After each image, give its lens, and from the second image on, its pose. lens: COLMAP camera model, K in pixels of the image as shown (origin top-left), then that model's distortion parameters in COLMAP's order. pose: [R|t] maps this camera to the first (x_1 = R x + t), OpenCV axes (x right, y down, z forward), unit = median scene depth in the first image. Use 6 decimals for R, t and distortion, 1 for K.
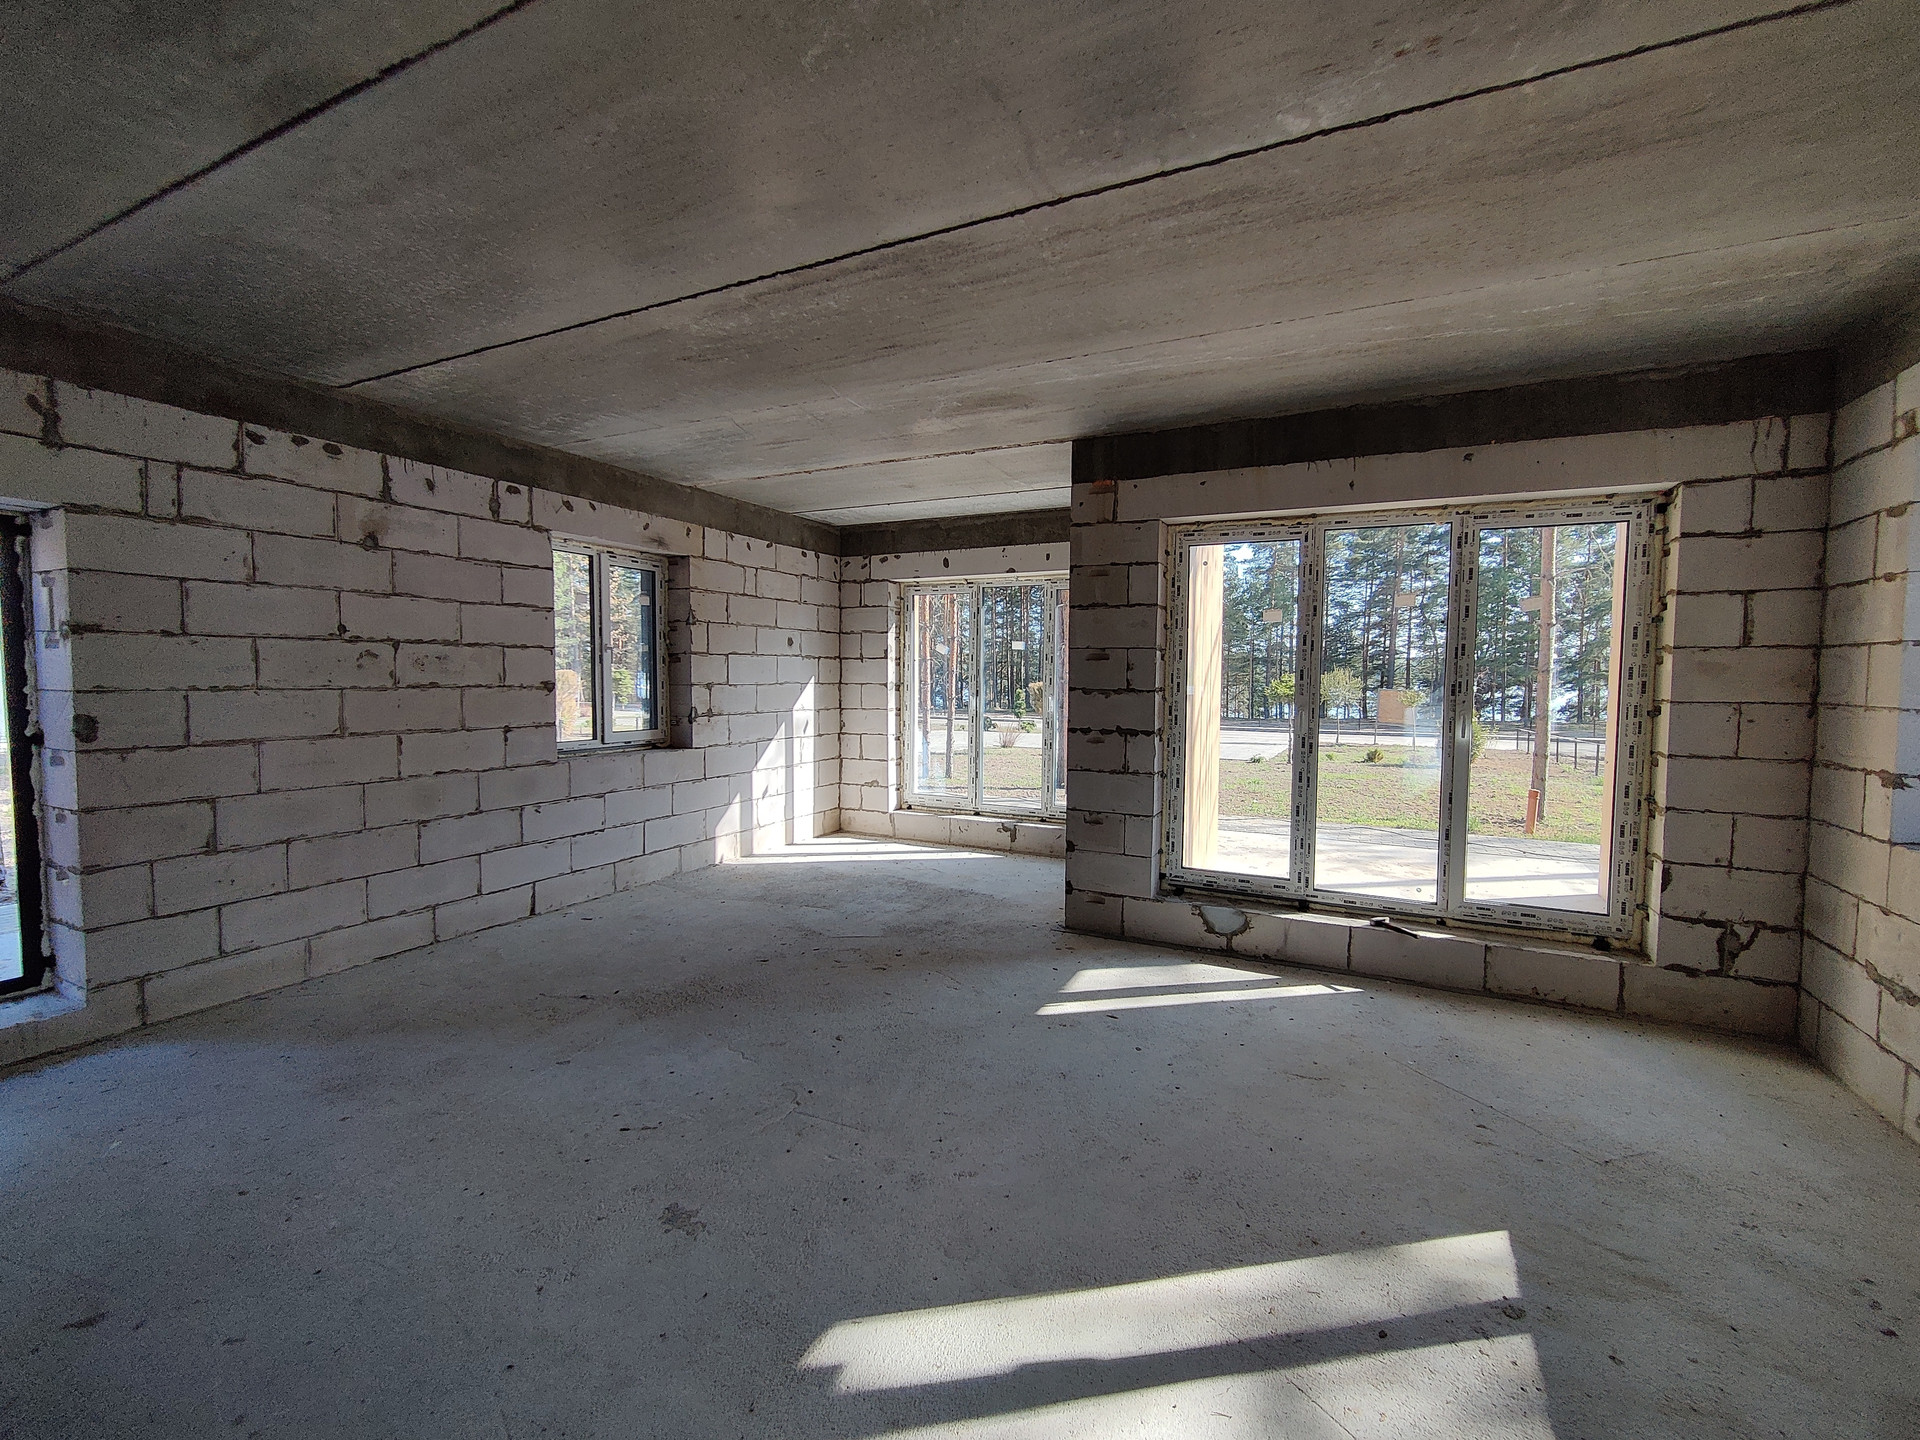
lens RADIAL K [[815.6, 0, 959.3], [0, 815.6, 712.5], [0, 0, 1]] dist [-0.000303, 0.000242]
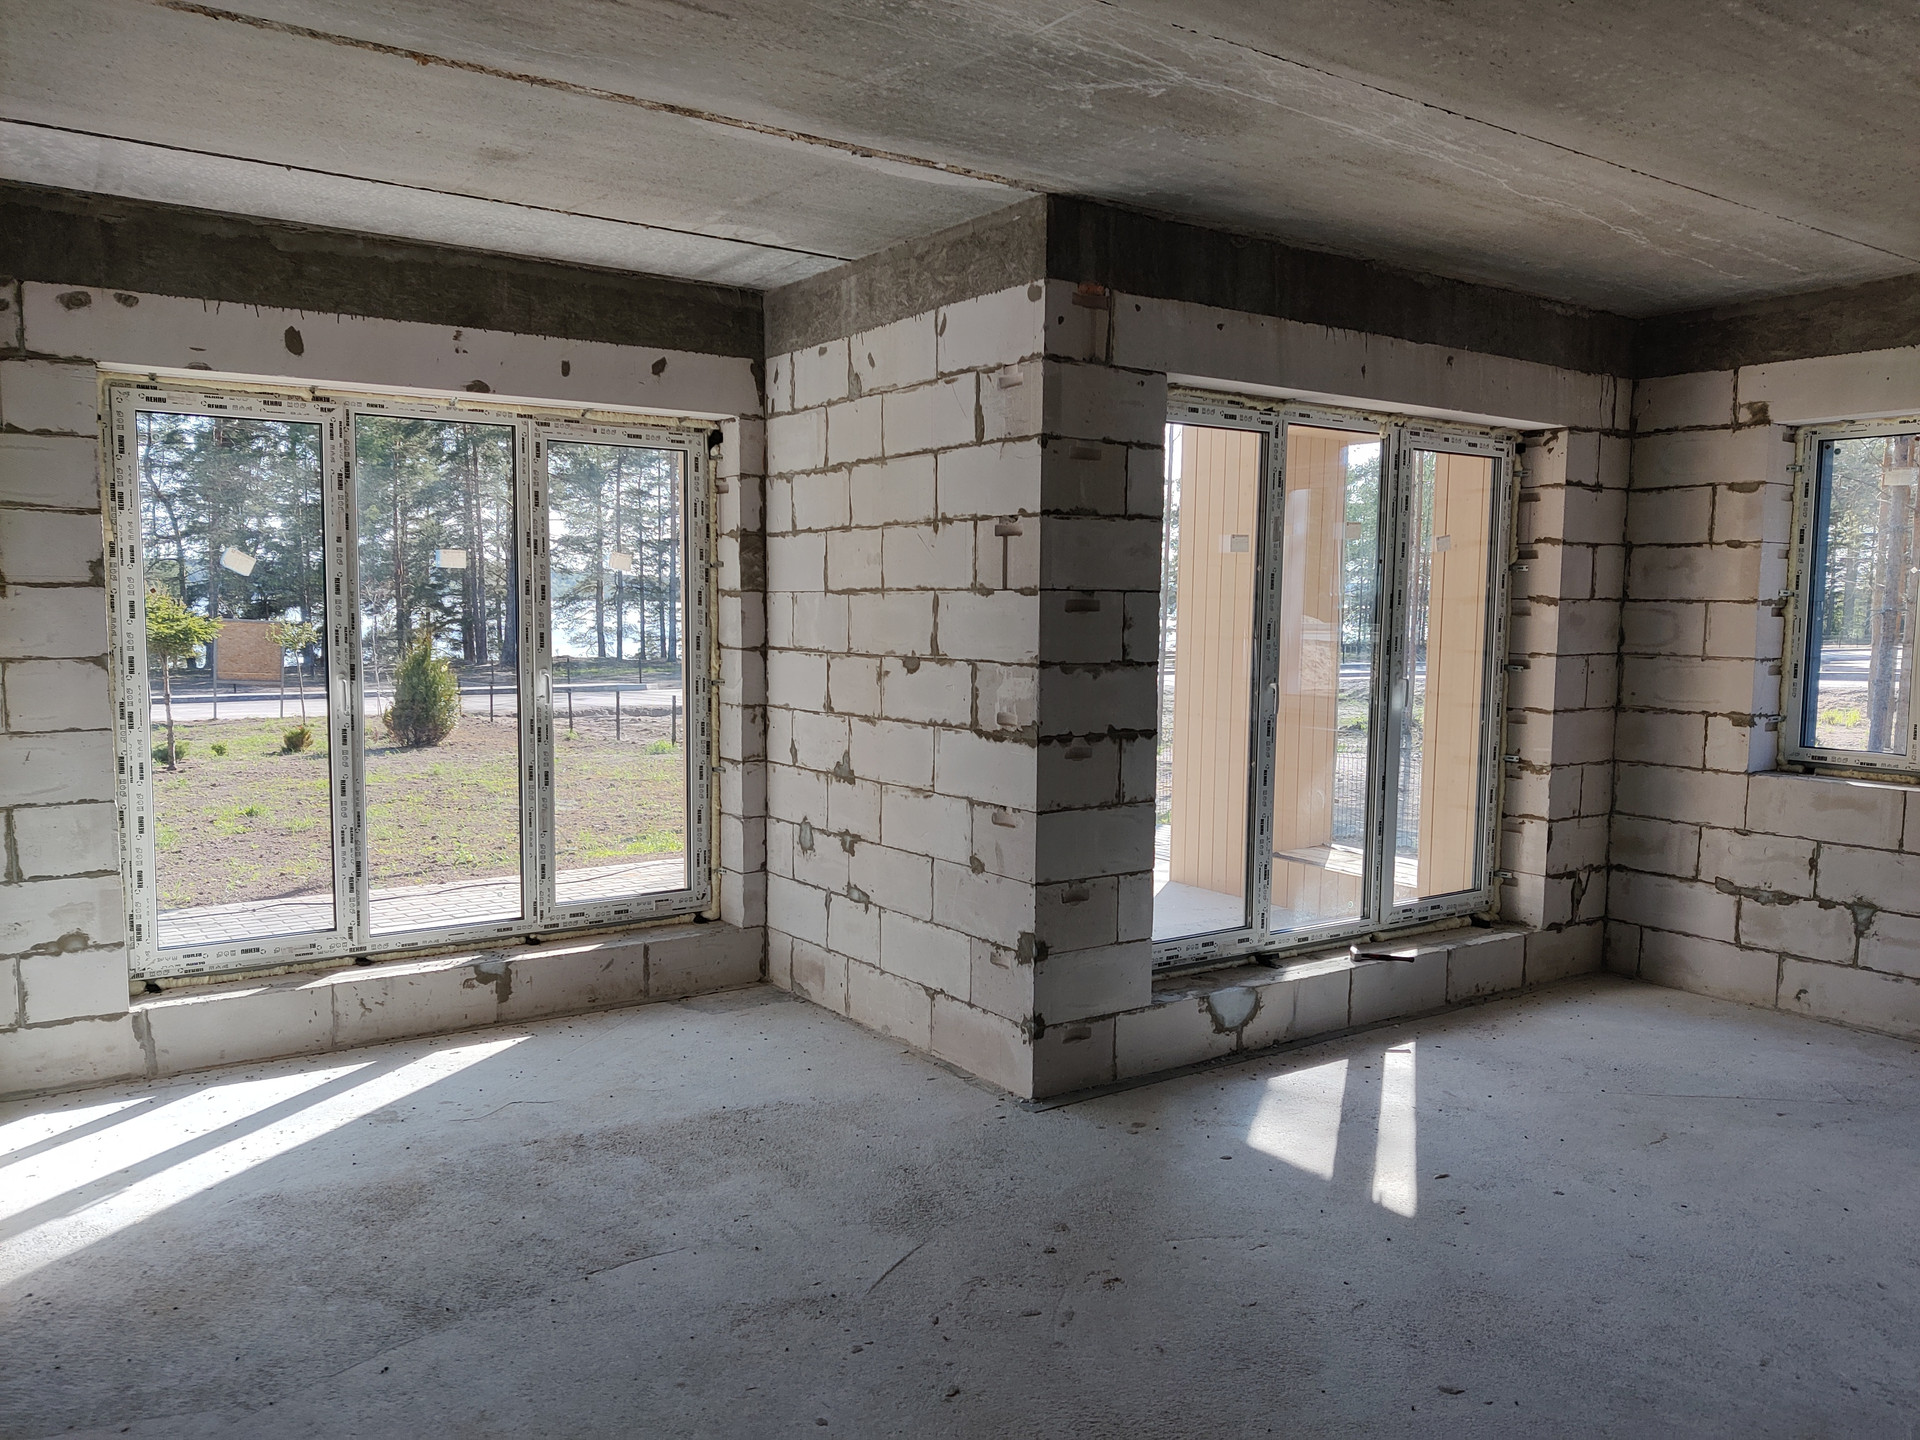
lens RADIAL K [[1447.9, 0, 945.8], [0, 1447.9, 733.2], [0, 0, 1]] dist [0.024362, -0.043573]
pose [[0.487065, -0.084164, 0.869301, -0.802903], [0.036384, 0.996437, 0.076087, -0.064172], [-0.872608, -0.005431, 0.488392, 0.646245]]
